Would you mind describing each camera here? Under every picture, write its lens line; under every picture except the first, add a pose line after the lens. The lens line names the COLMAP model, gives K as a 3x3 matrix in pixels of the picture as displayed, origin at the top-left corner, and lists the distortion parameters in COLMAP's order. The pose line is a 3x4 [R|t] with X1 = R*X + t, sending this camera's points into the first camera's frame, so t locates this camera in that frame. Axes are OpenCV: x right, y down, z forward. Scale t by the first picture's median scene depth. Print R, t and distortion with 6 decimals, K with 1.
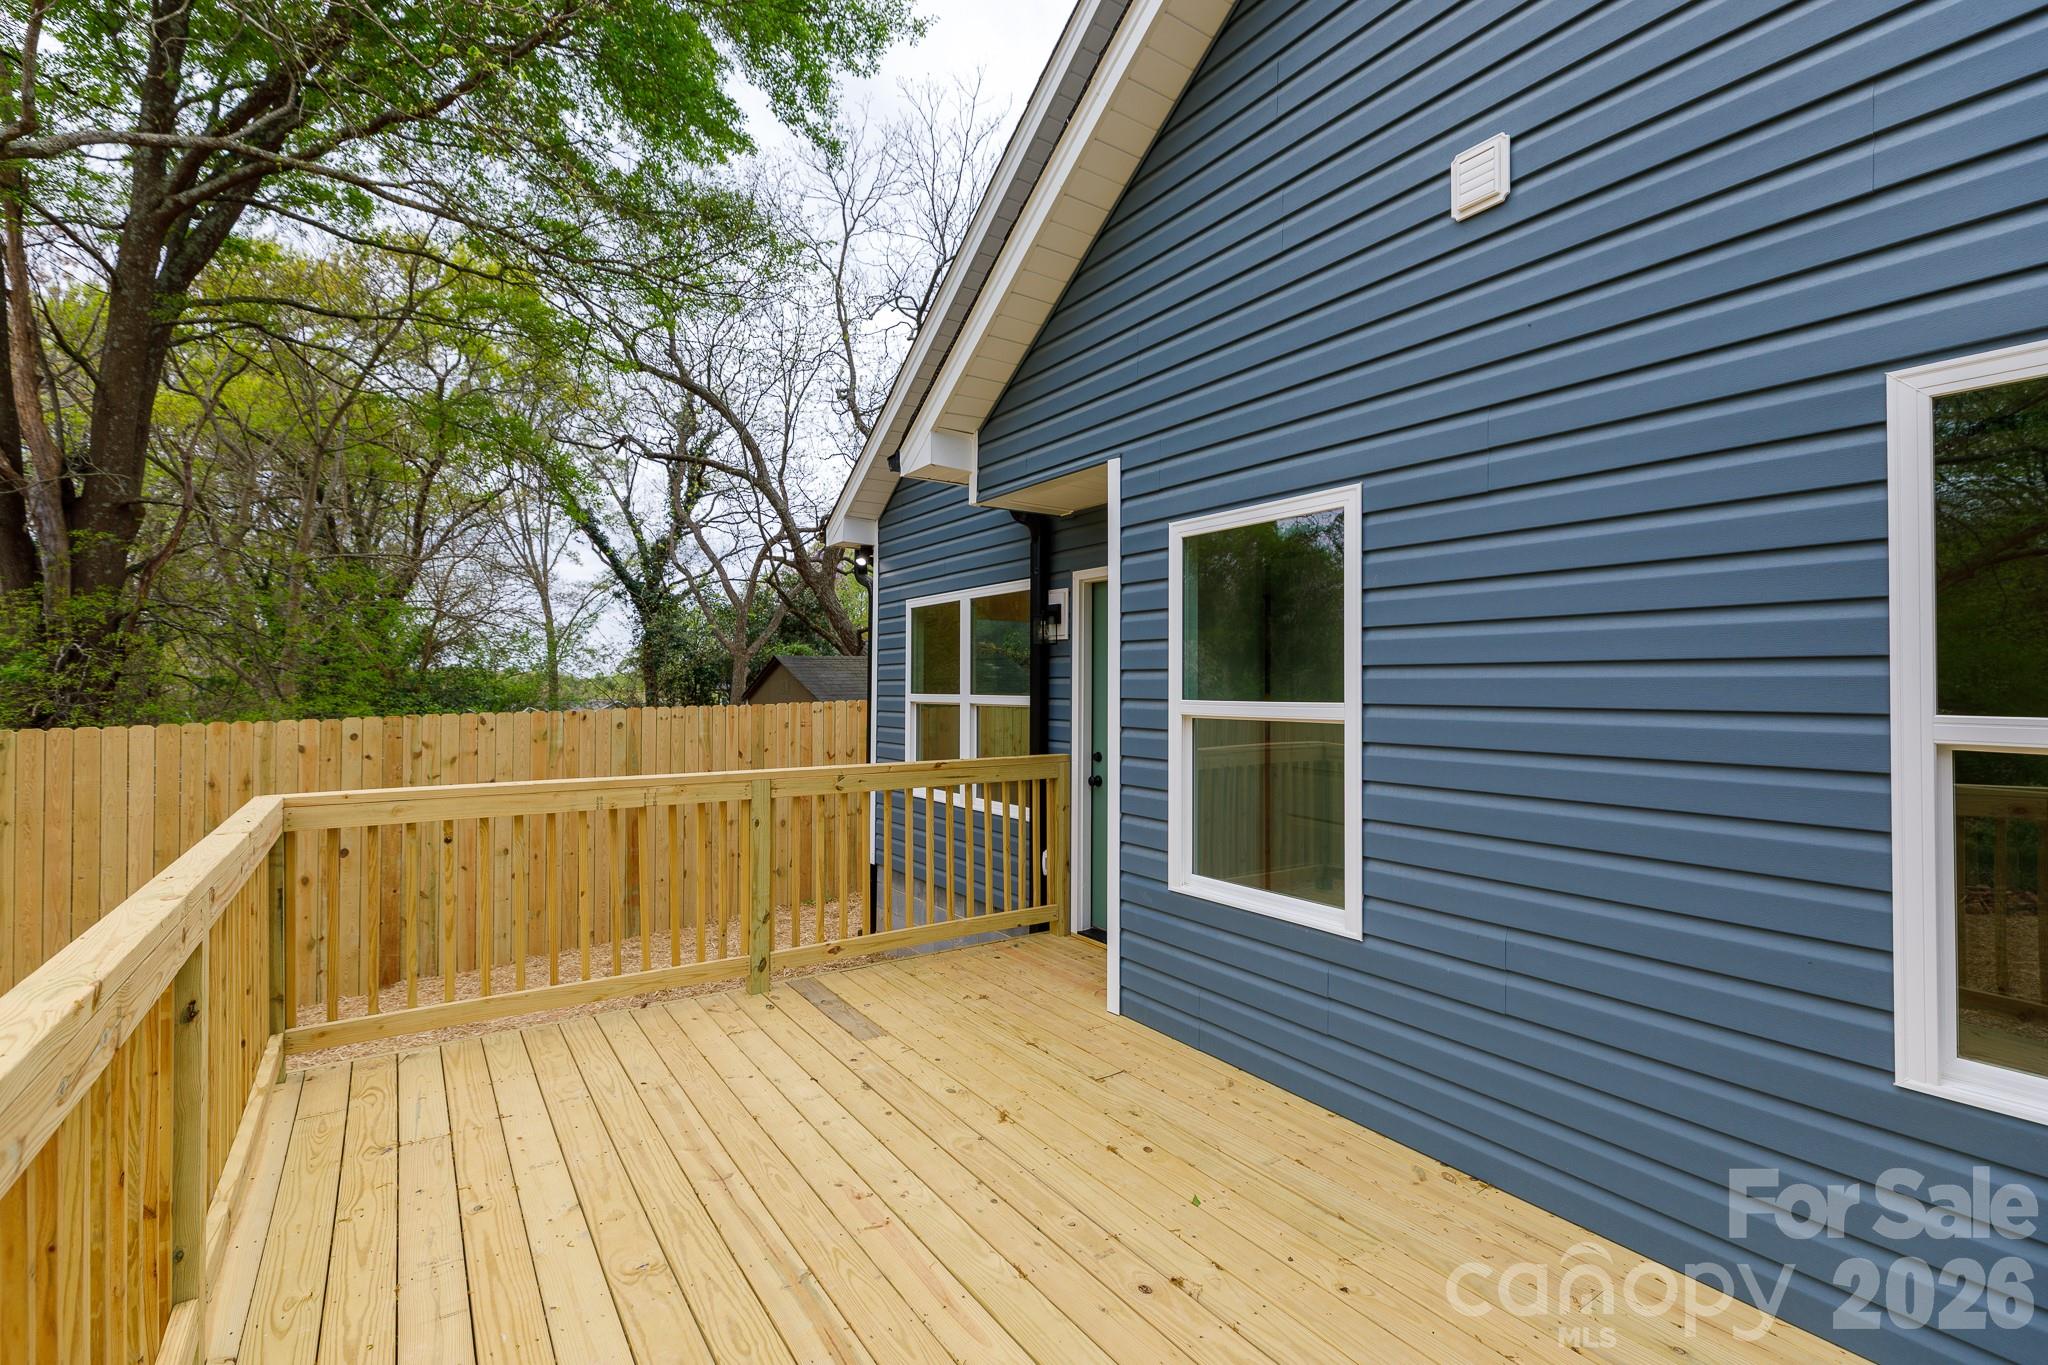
lens RADIAL K [[923.2, 0, 1020.1], [0, 923.2, 675.4], [0, 0, 1]] dist [0.003847, -0.000016]
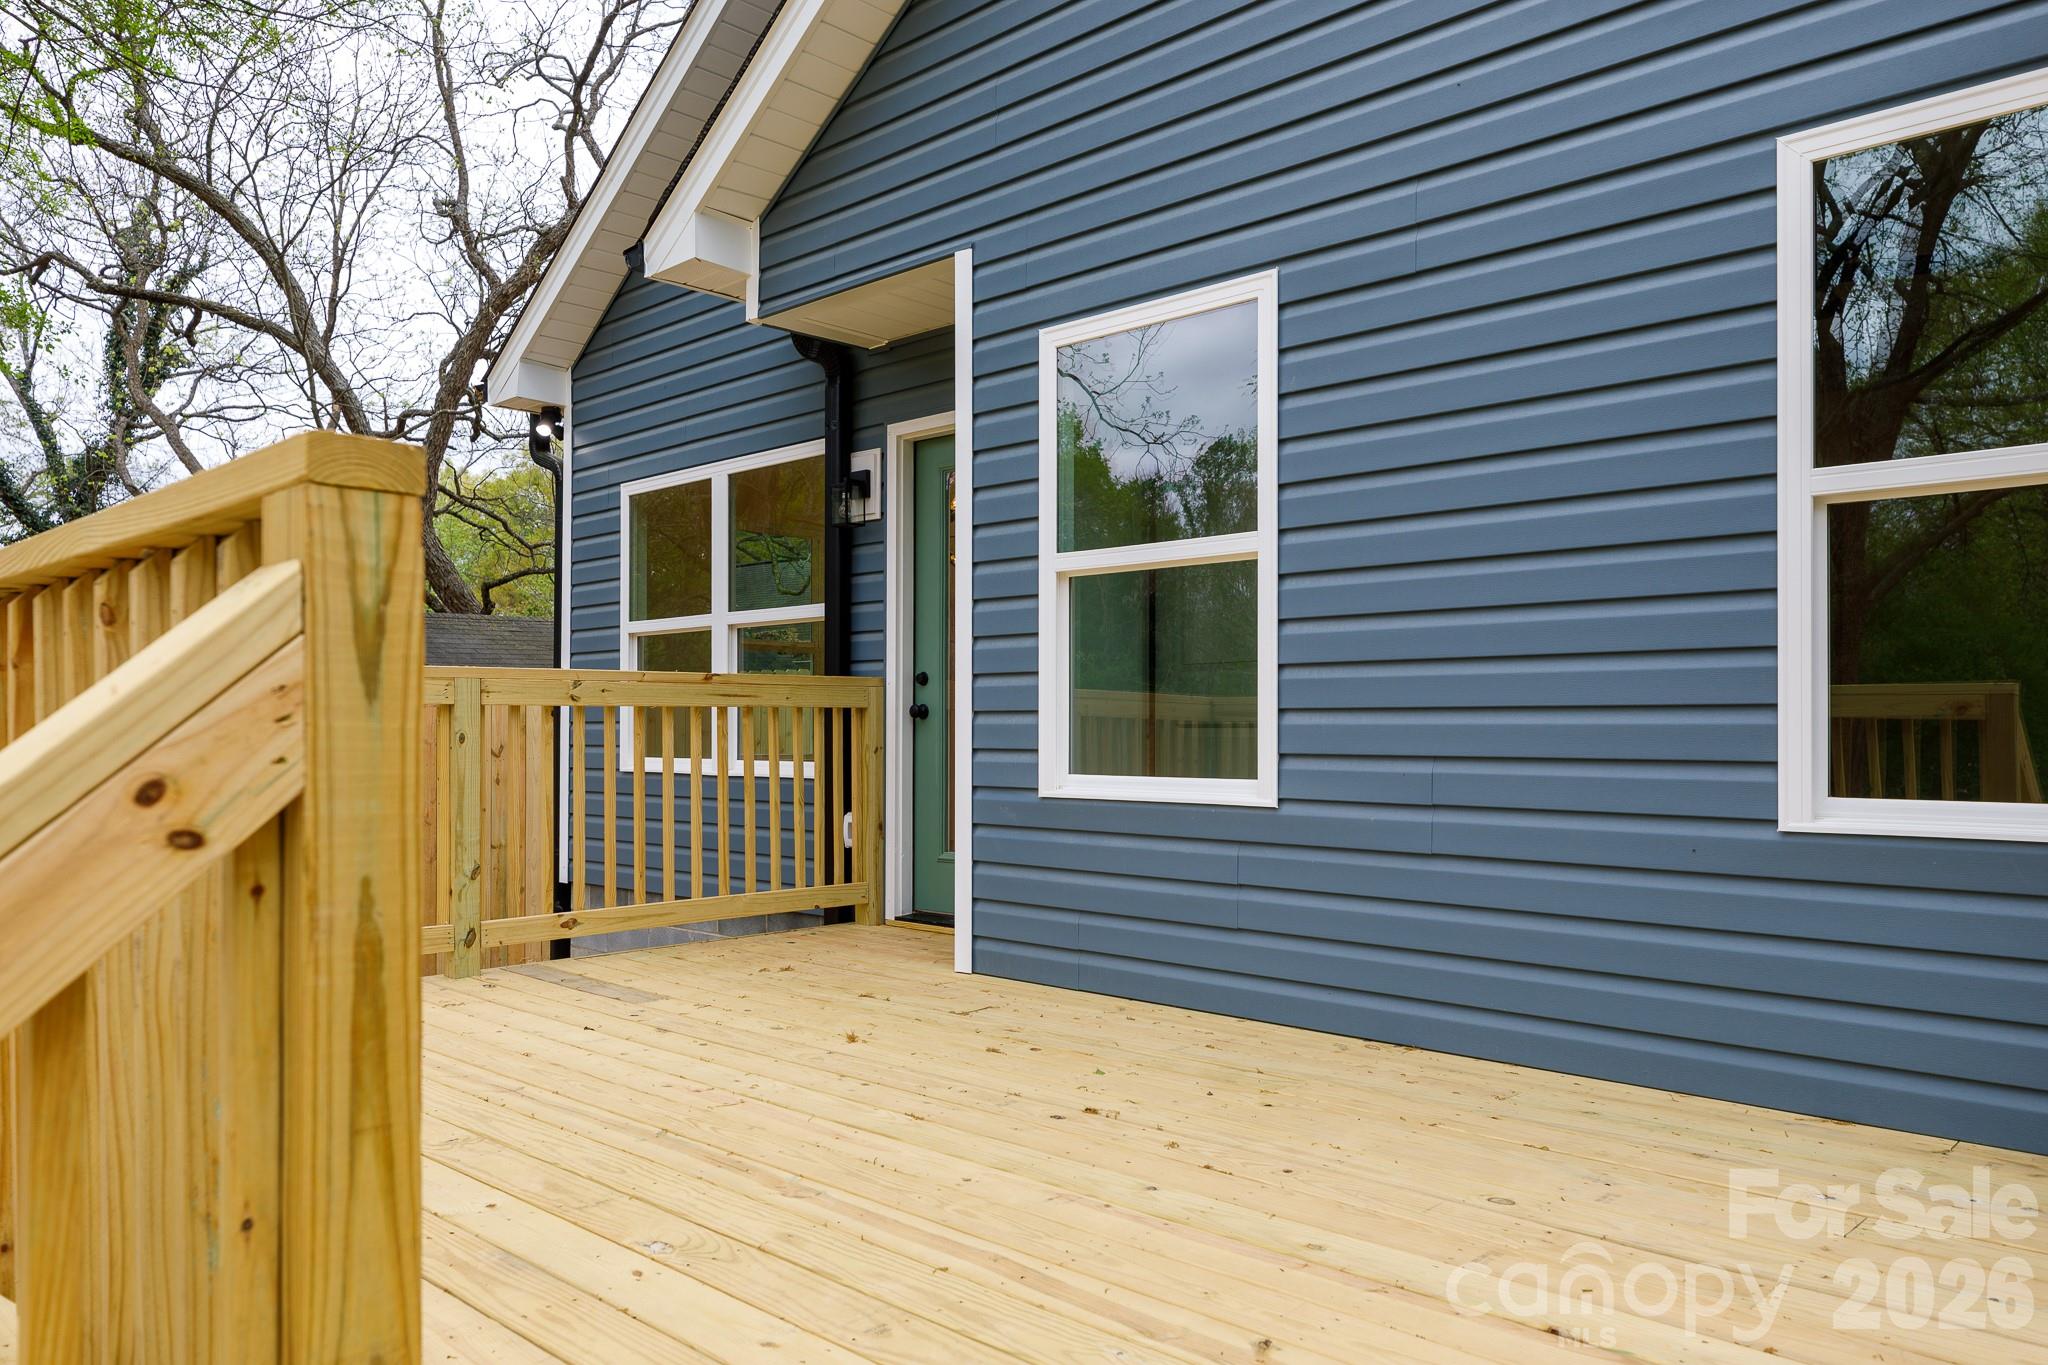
lens RADIAL K [[1436.7, 0, 1026.0], [0, 1436.7, 695.7], [0, 0, 1]] dist [0.002372, 0.007191]
pose [[0.979328, -0.000520, 0.202280, -0.068920], [-0.001127, 0.999967, 0.008028, 0.096743], [-0.202277, -0.008090, 0.979295, -0.137359]]
